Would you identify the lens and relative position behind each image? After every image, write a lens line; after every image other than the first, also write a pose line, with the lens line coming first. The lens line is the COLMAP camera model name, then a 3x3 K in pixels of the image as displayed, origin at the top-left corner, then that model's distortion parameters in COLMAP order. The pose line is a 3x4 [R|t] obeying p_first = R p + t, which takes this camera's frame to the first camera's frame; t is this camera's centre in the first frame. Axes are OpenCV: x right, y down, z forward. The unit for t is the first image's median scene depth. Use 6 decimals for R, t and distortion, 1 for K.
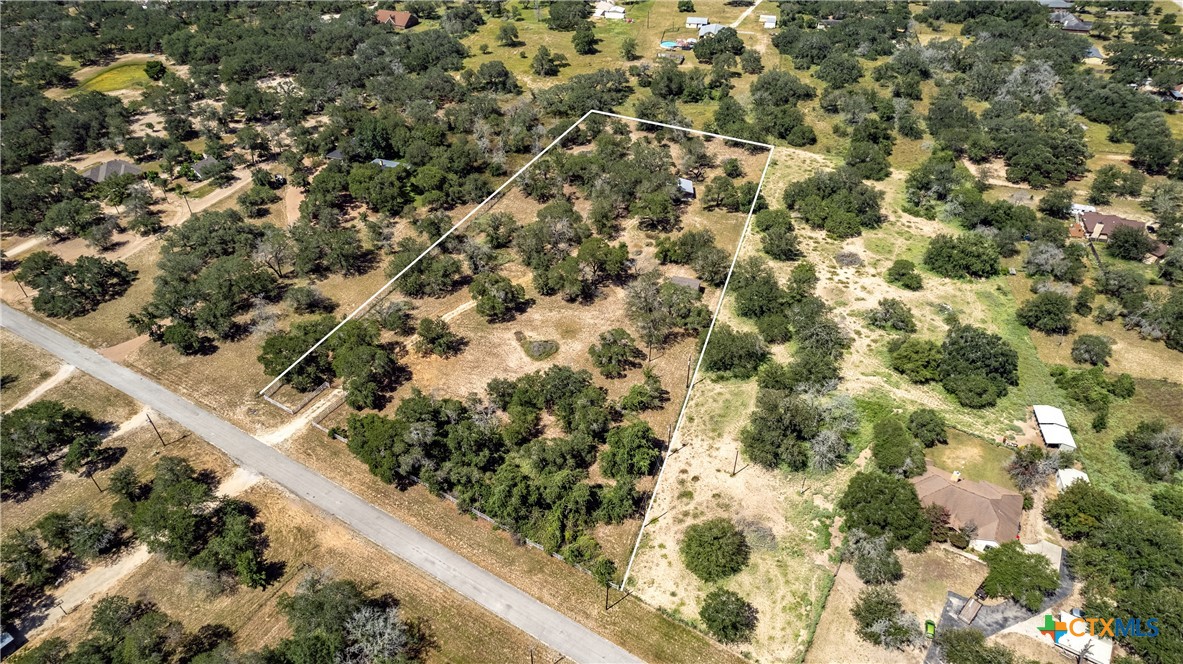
lens RADIAL K [[756.0, 0, 593.2], [0, 756.0, 331.8], [0, 0, 1]] dist [-0.072726, 0.081415]
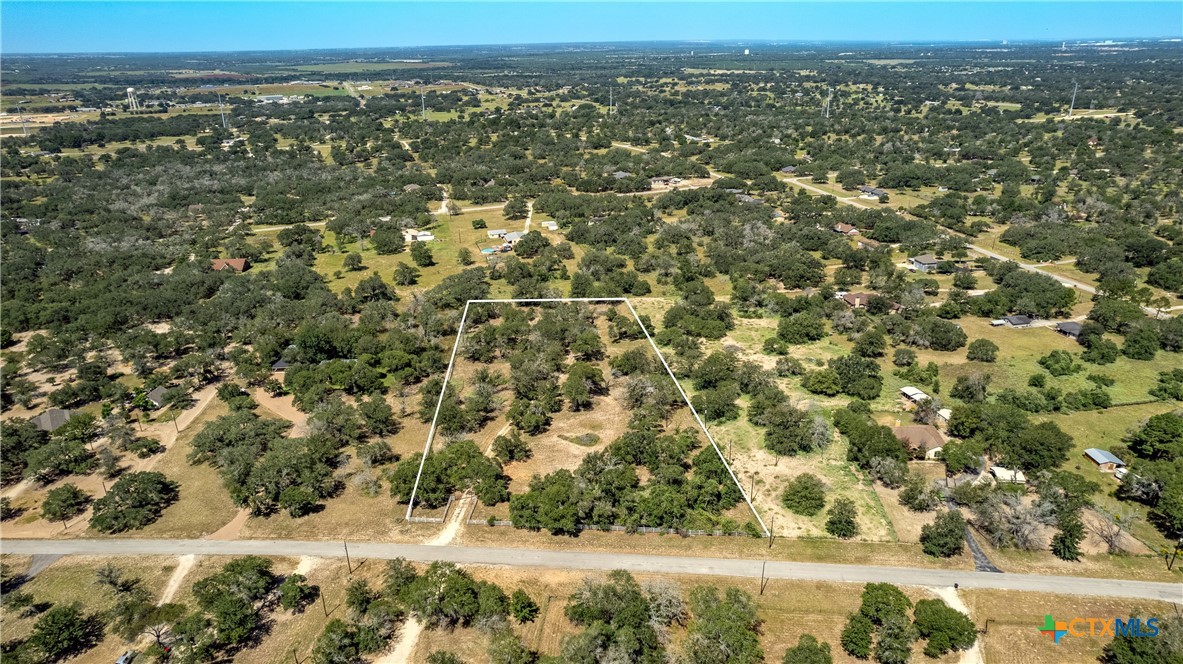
lens RADIAL K [[756.0, 0, 593.2], [0, 756.0, 331.8], [0, 0, 1]] dist [-0.072726, 0.081415]
pose [[0.898376, -0.173743, 0.403404, -0.629822], [0.285996, 0.928451, -0.237034, 0.184200], [-0.333358, 0.328317, 0.883788, -0.226765]]
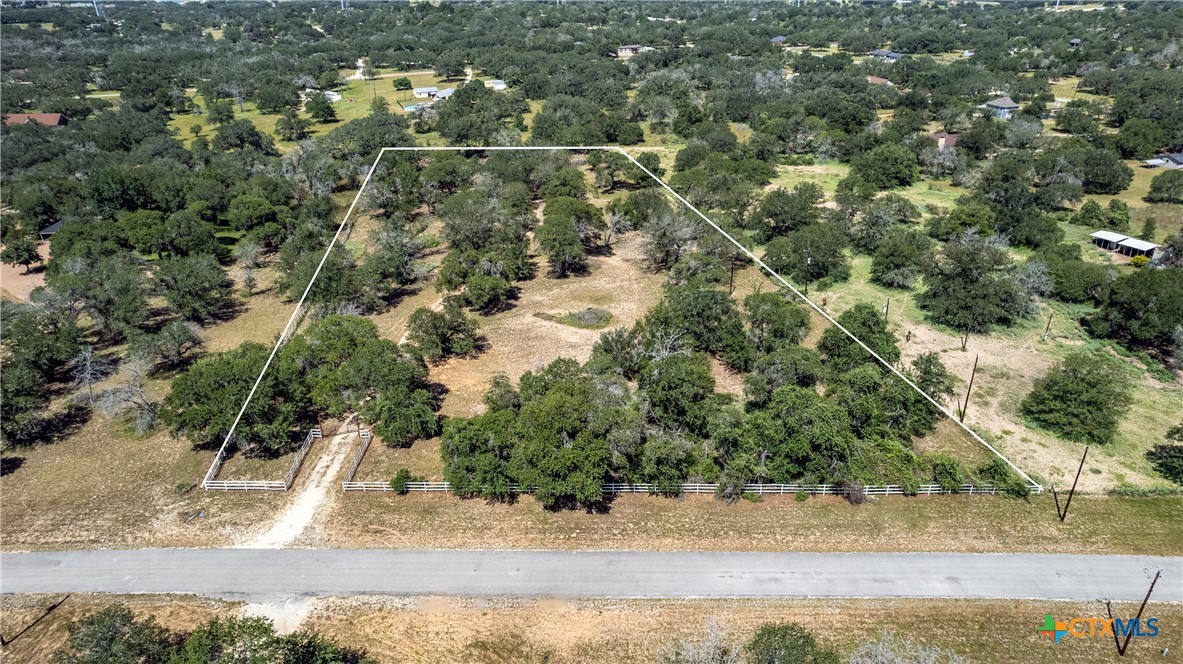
lens RADIAL K [[756.0, 0, 593.2], [0, 756.0, 331.8], [0, 0, 1]] dist [-0.072726, 0.081415]
pose [[0.862098, -0.227934, 0.452585, -0.438413], [0.320537, 0.937033, -0.138653, 0.150474], [-0.392484, 0.264602, 0.880876, 0.460654]]
